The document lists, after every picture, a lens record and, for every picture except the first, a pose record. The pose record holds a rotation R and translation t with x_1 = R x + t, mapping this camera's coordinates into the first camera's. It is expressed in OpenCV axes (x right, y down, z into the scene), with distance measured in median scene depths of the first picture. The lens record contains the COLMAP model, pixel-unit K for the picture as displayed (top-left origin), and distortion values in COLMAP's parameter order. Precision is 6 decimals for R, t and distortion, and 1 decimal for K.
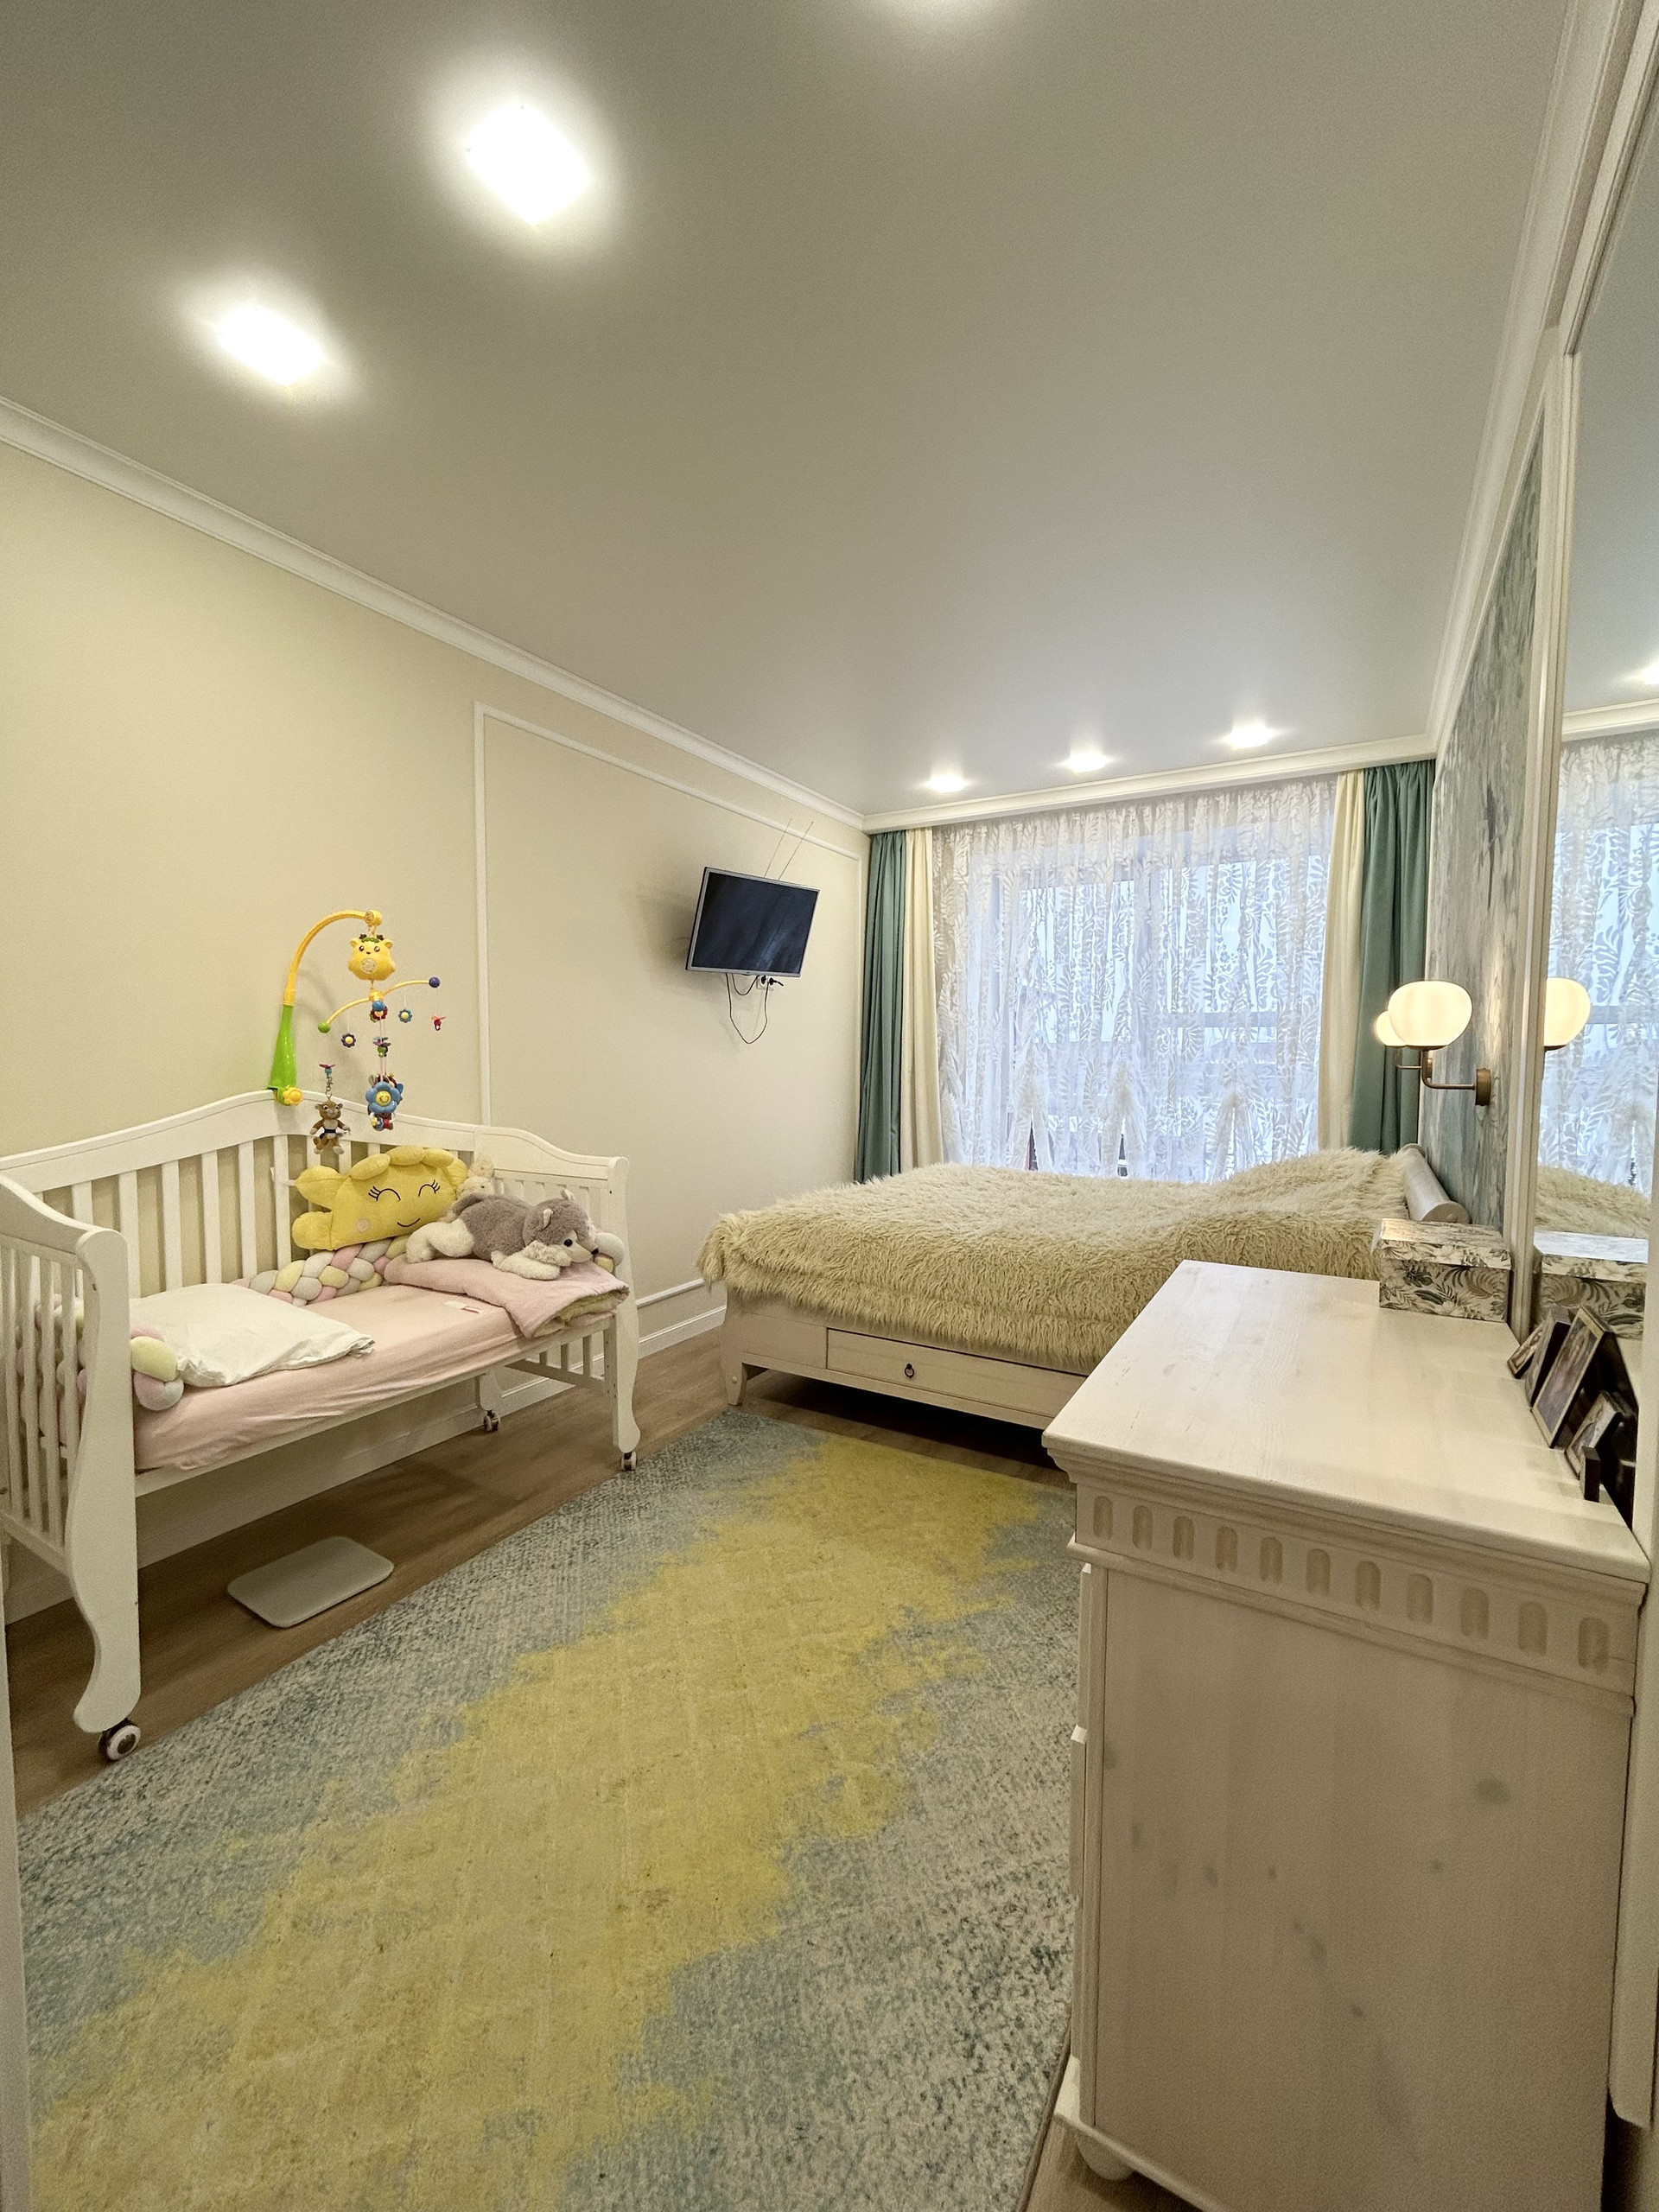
lens RADIAL K [[900.9, 0, 831.7], [0, 900.9, 1107.3], [0, 0, 1]] dist [-0.003665, 0.002464]
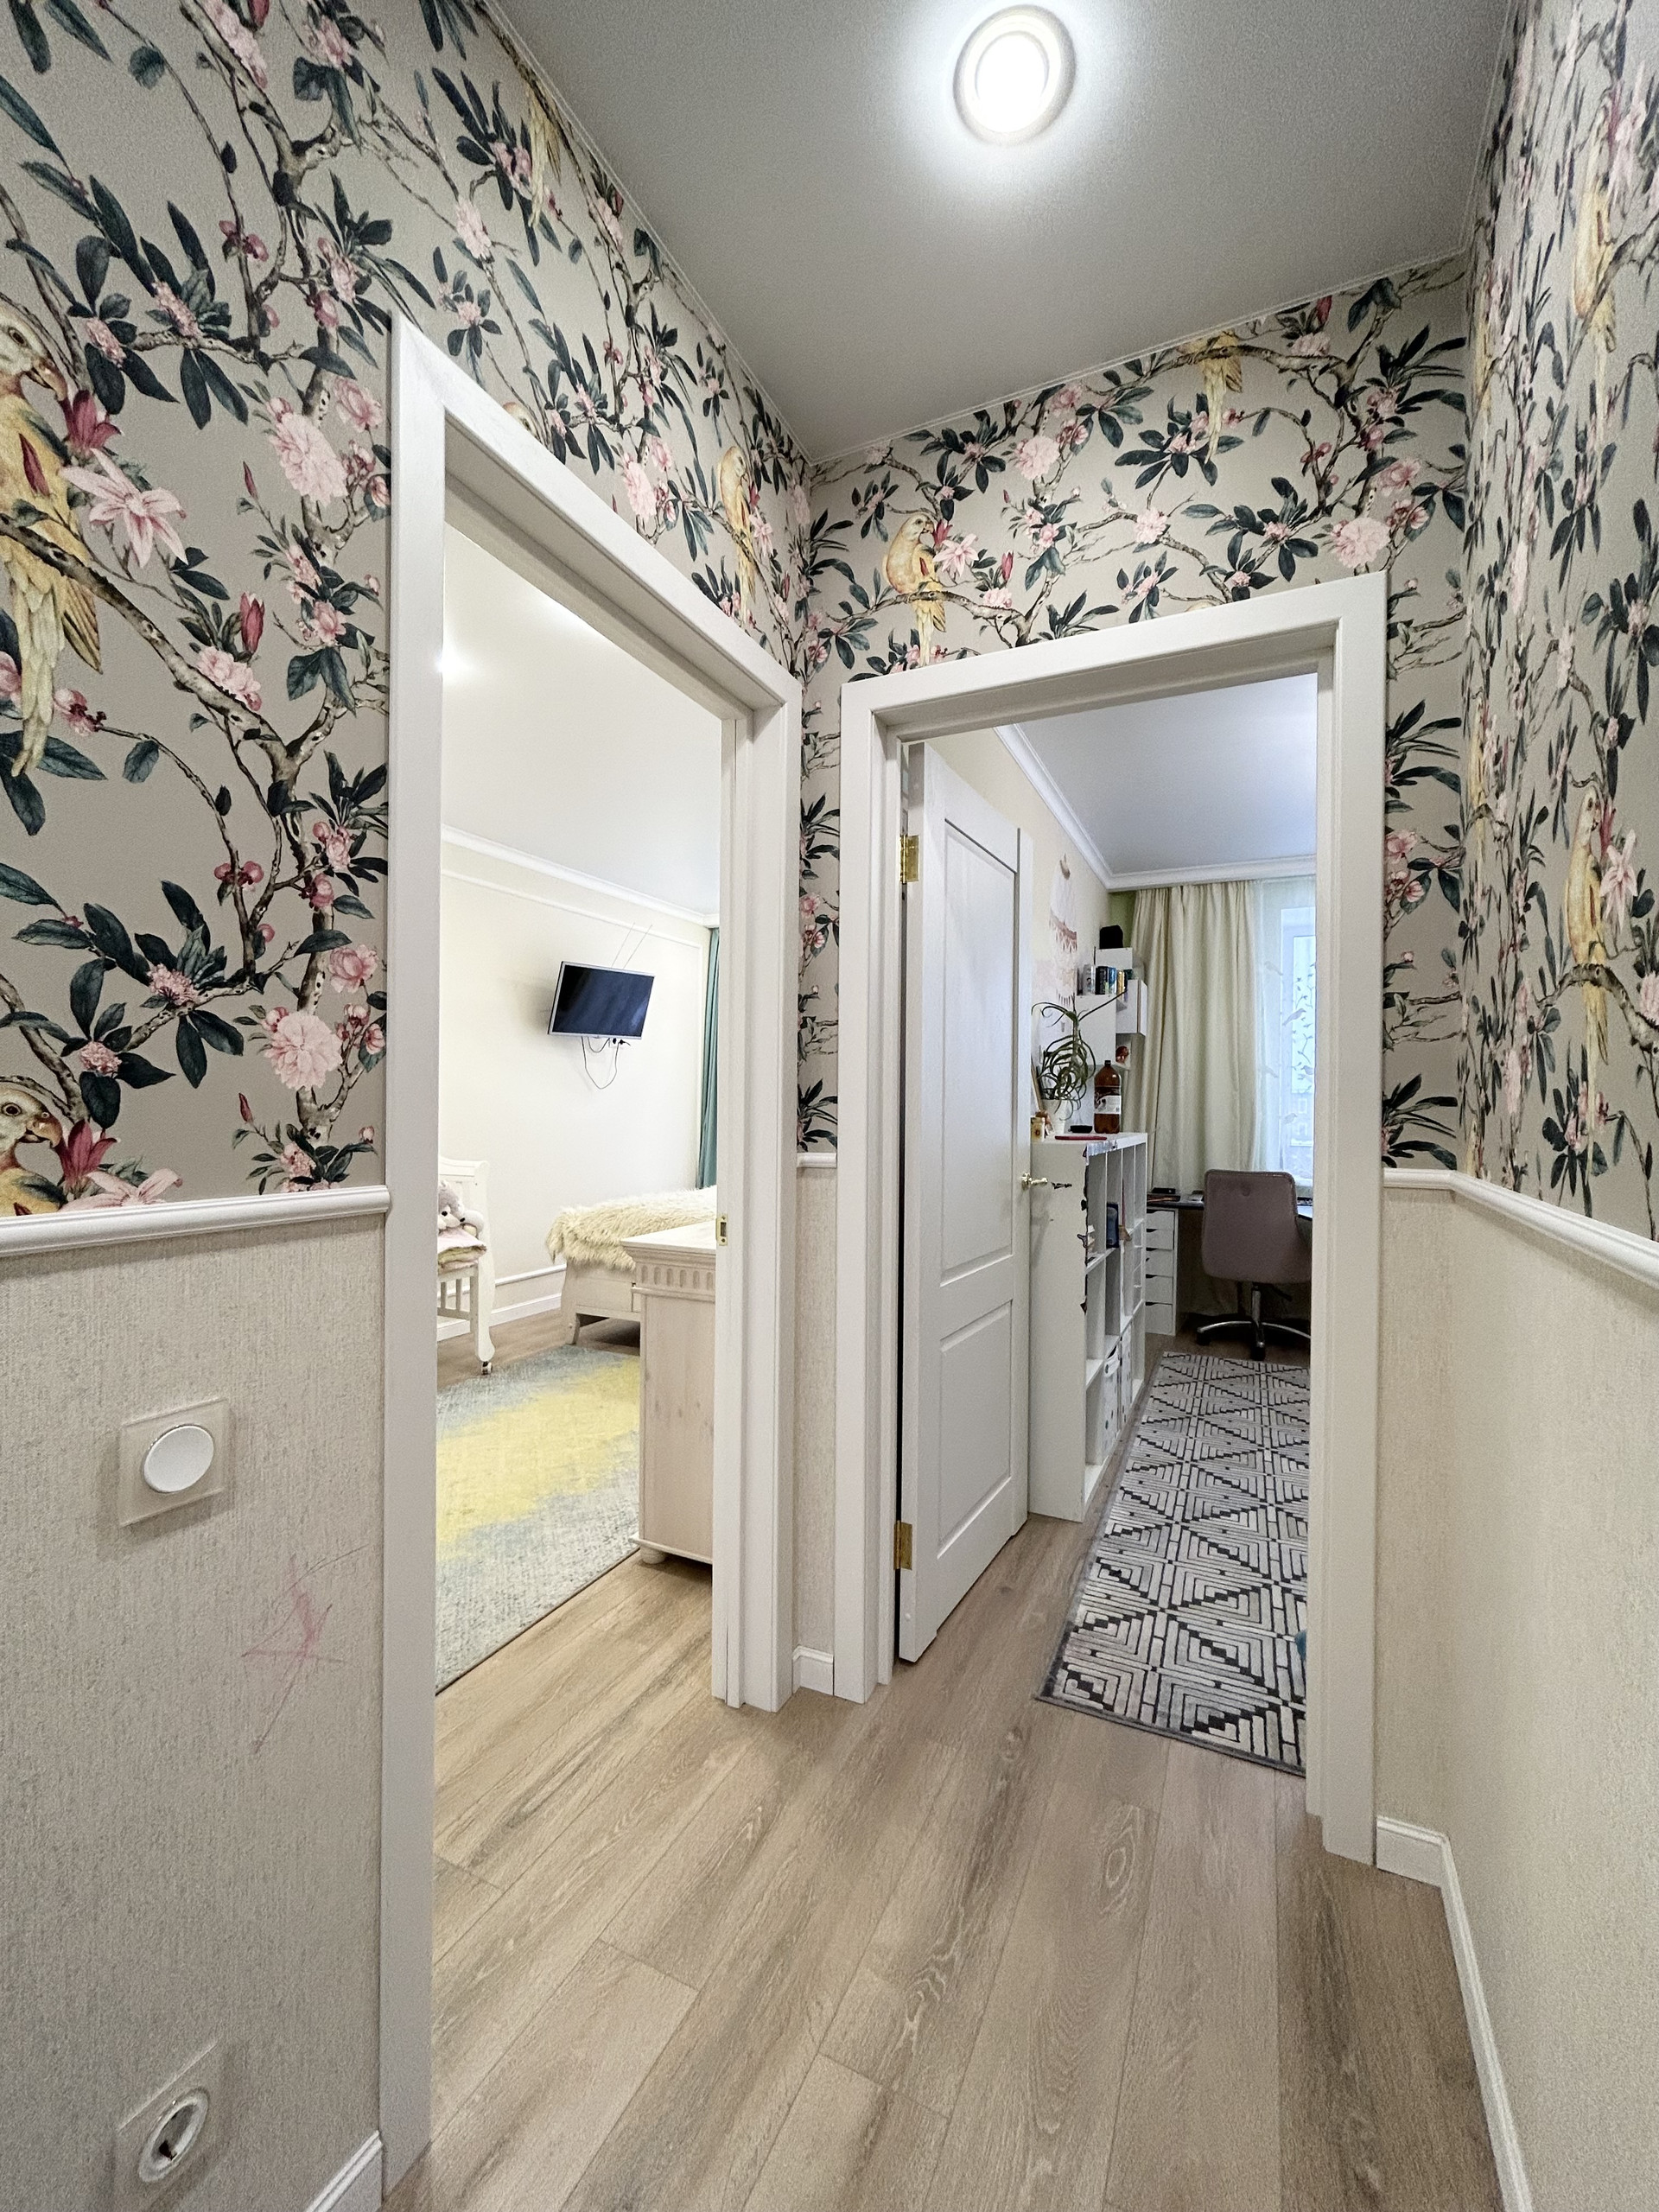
lens RADIAL K [[900.9, 0, 831.7], [0, 900.9, 1107.3], [0, 0, 1]] dist [-0.003665, 0.002464]
pose [[0.996639, 0.003109, 0.081857, 0.191955], [0.001562, 0.998377, -0.056932, 0.044283], [-0.081901, 0.056869, 0.995017, -0.477158]]
